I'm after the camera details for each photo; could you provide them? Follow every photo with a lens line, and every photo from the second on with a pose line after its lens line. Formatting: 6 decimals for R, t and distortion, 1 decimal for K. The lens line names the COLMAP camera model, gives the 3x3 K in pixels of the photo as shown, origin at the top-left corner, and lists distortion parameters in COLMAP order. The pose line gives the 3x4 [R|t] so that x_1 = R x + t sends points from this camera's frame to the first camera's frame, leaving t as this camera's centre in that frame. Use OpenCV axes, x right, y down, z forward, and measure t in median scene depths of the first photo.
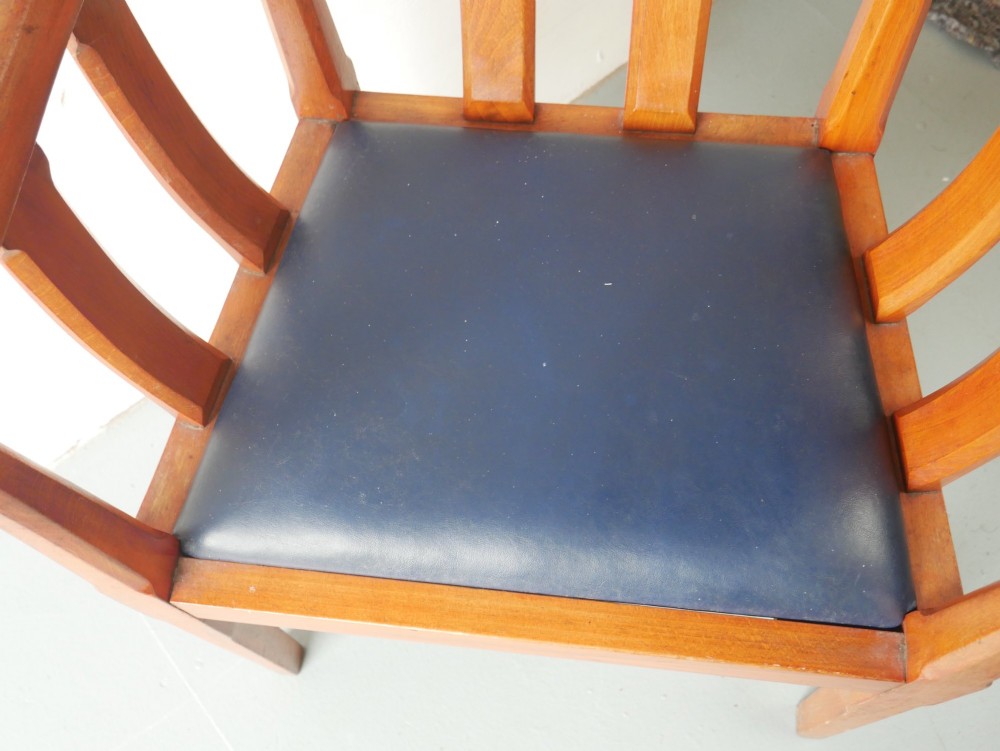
lens RADIAL K [[1173.0, 0, 505.4], [0, 1173.0, 365.4], [0, 0, 1]] dist [0.027624, 0.001044]
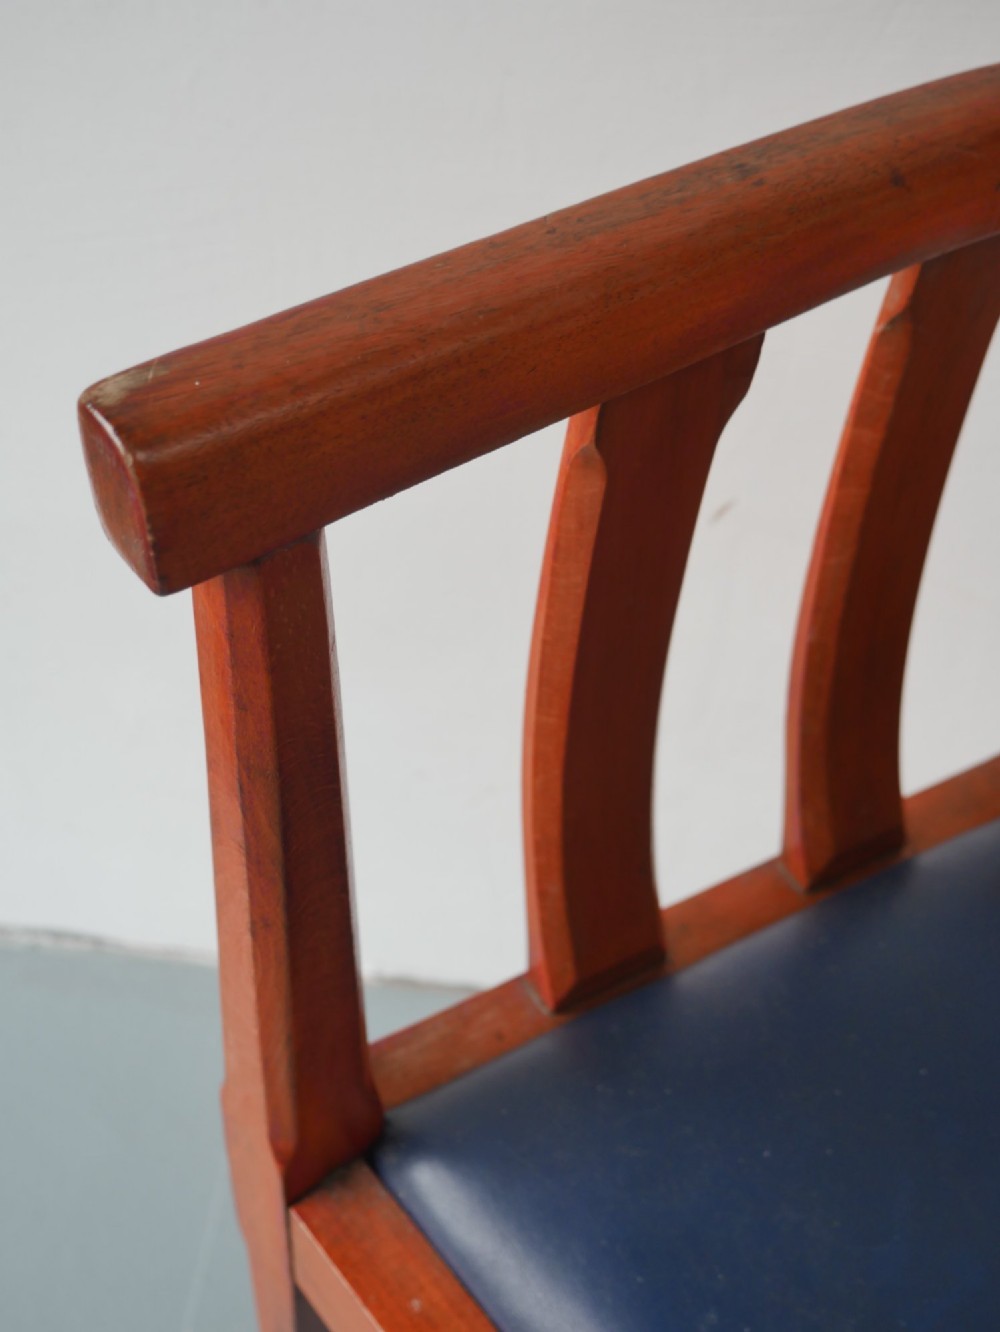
lens RADIAL K [[1505.9, 0, 504.5], [0, 1505.9, 666.7], [0, 0, 1]] dist [0.002122, 0.008065]
pose [[0.714797, 0.568559, -0.407192, -0.080759], [-0.682634, 0.693733, -0.229664, 0.122814], [0.151905, 0.442126, 0.883996, 0.314700]]
